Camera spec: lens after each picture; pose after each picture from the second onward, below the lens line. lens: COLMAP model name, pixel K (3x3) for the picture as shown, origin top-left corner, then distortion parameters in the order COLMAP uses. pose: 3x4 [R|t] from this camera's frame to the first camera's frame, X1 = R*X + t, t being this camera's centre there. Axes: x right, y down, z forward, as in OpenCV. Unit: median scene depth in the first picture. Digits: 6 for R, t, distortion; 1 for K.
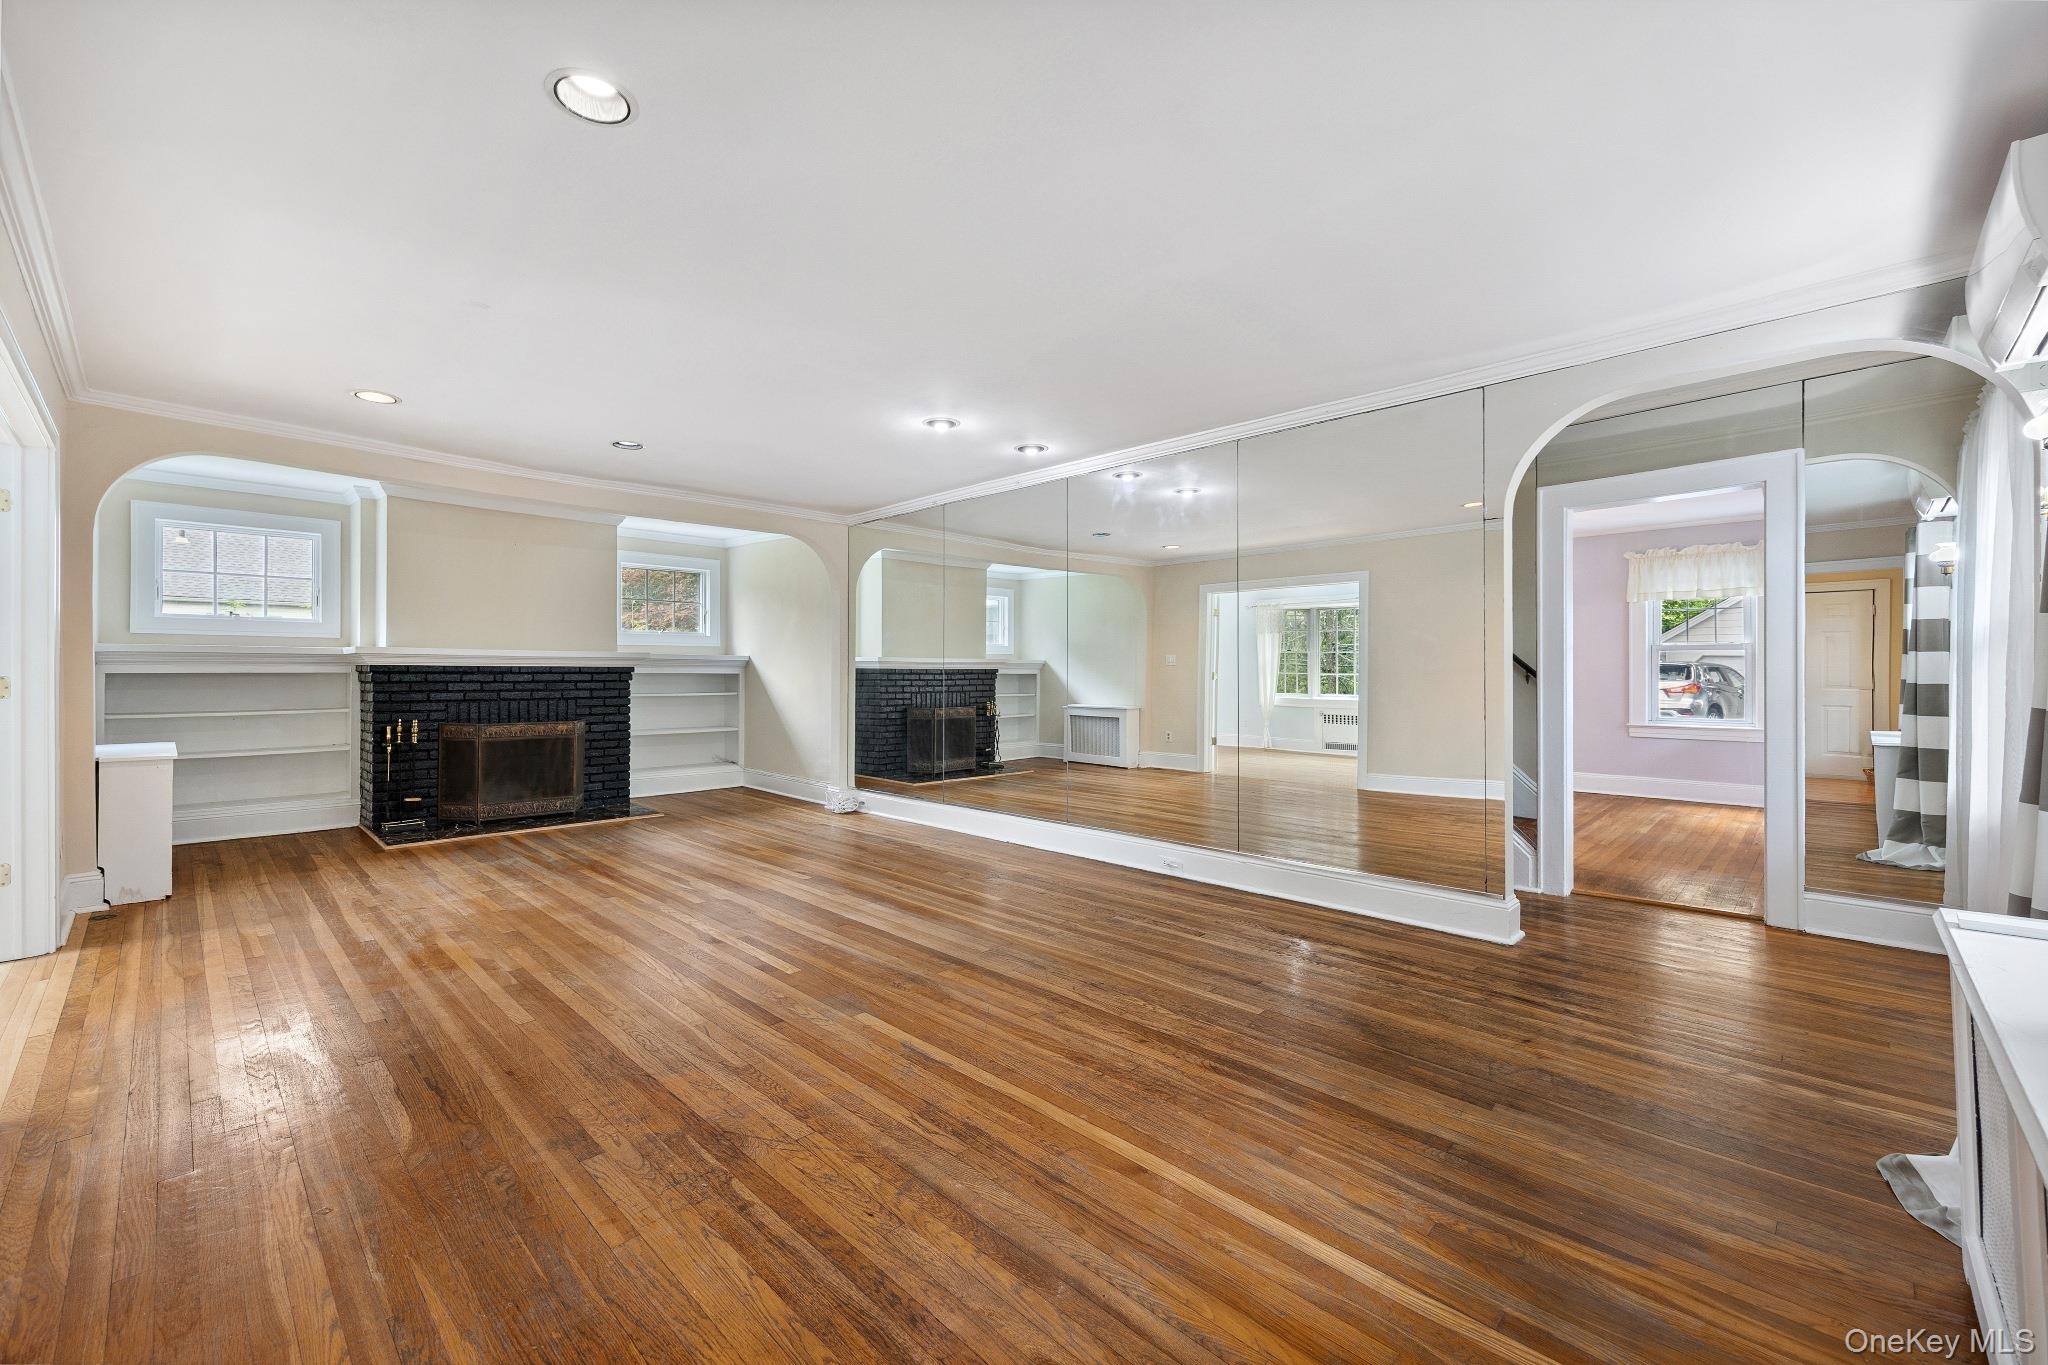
lens RADIAL K [[843.5, 0, 1024.0], [0, 843.5, 682.5], [0, 0, 1]] dist [-0.000863, -0.000100]
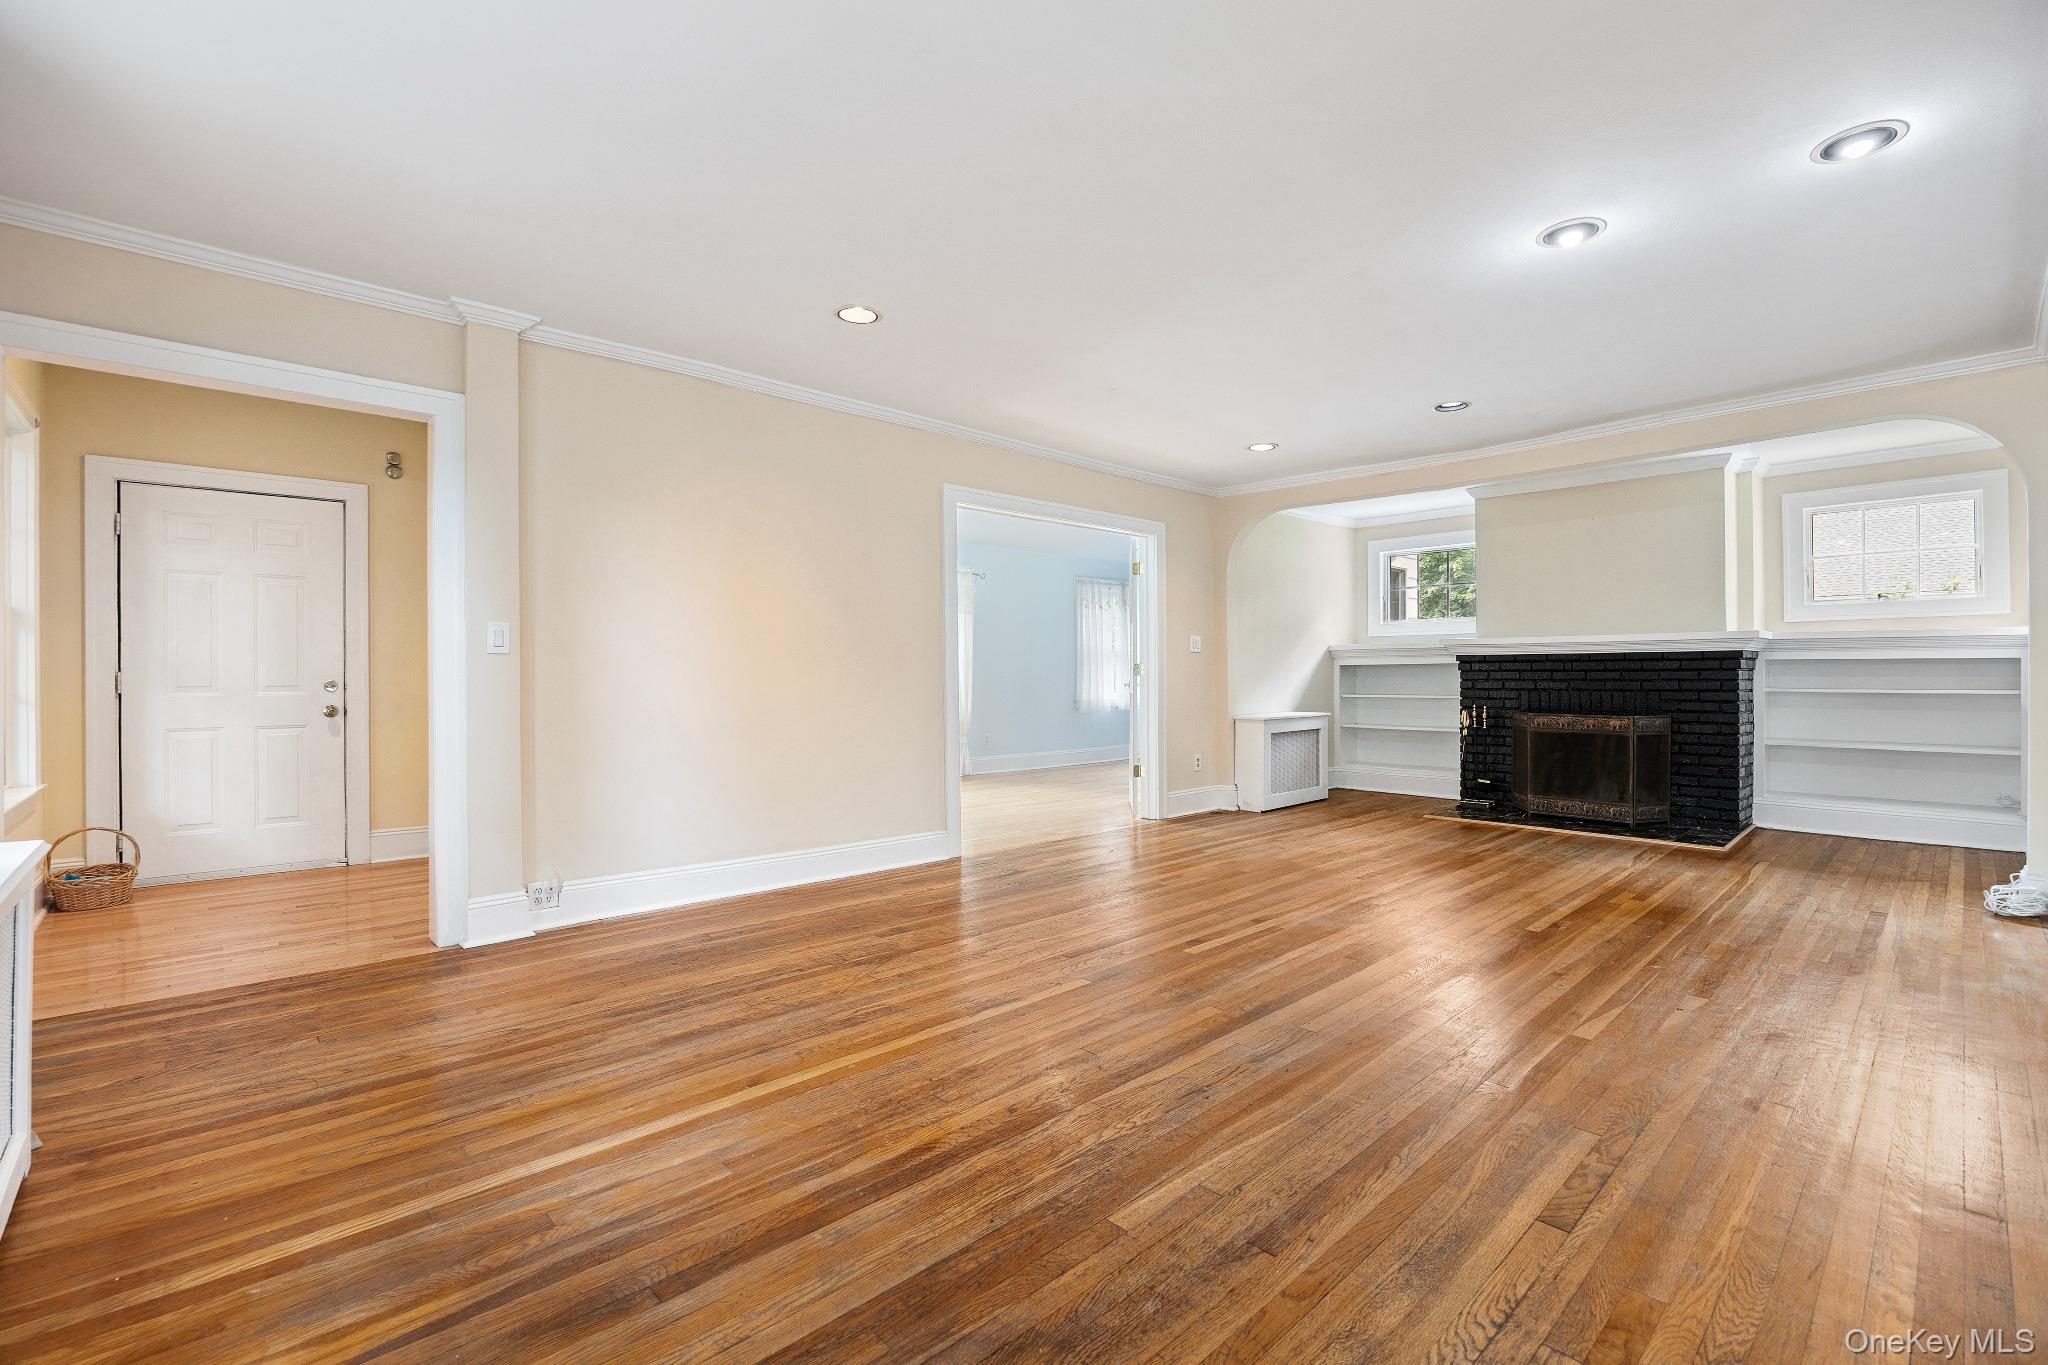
lens RADIAL K [[875.4, 0, 991.7], [0, 875.4, 679.1], [0, 0, 1]] dist [-0.021995, 0.000100]
pose [[-0.068656, 0.004148, -0.997632, 0.850447], [-0.011196, 0.999925, 0.004928, 0.025160], [0.997578, 0.011507, -0.068604, 0.939052]]
